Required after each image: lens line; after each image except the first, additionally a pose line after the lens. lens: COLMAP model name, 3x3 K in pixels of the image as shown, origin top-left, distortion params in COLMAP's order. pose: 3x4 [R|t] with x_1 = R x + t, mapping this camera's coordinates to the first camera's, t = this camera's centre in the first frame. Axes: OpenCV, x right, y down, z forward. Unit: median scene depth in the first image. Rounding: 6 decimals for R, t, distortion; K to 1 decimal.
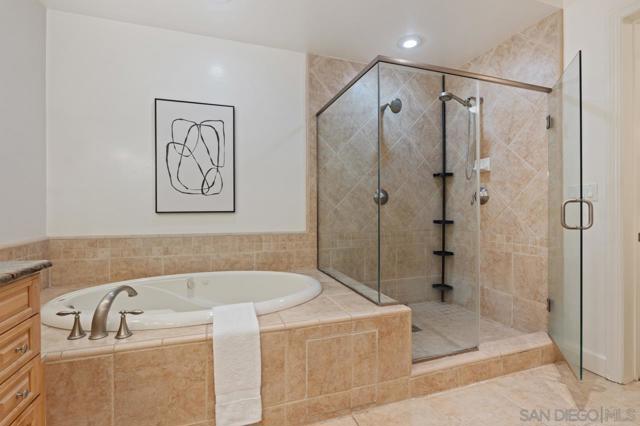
lens RADIAL K [[297.9, 0, 321.6], [0, 297.9, 208.5], [0, 0, 1]] dist [-0.002011, -0.000180]
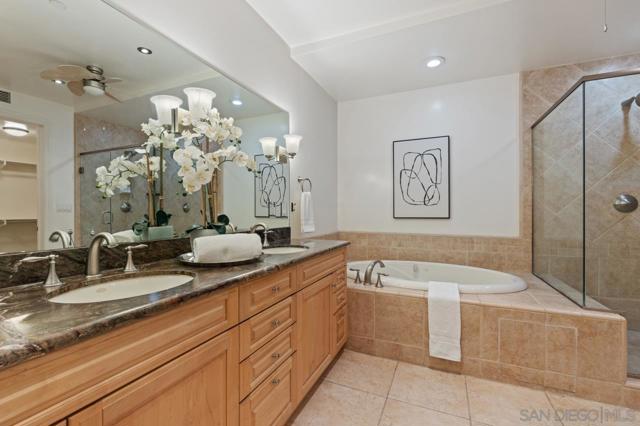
lens RADIAL K [[283.0, 0, 320.0], [0, 283.0, 213.0], [0, 0, 1]] dist [-0.003875, 0.000628]
pose [[0.731353, 0.004017, -0.681987, 0.129666], [-0.001967, 0.999991, 0.003780, -0.014222], [0.681996, -0.001423, 0.731354, -0.267483]]
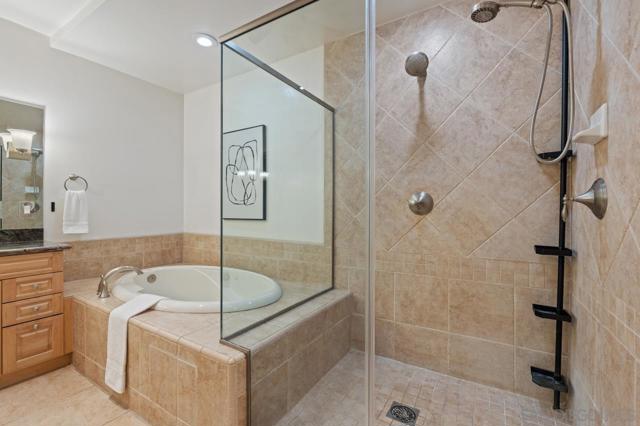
lens RADIAL K [[283.0, 0, 320.0], [0, 283.0, 213.0], [0, 0, 1]] dist [-0.003875, 0.000628]
pose [[0.636247, 0.010629, -0.771412, 0.656213], [-0.008308, 0.999942, 0.006926, -0.023018], [0.771441, 0.002003, 0.636298, 0.490716]]
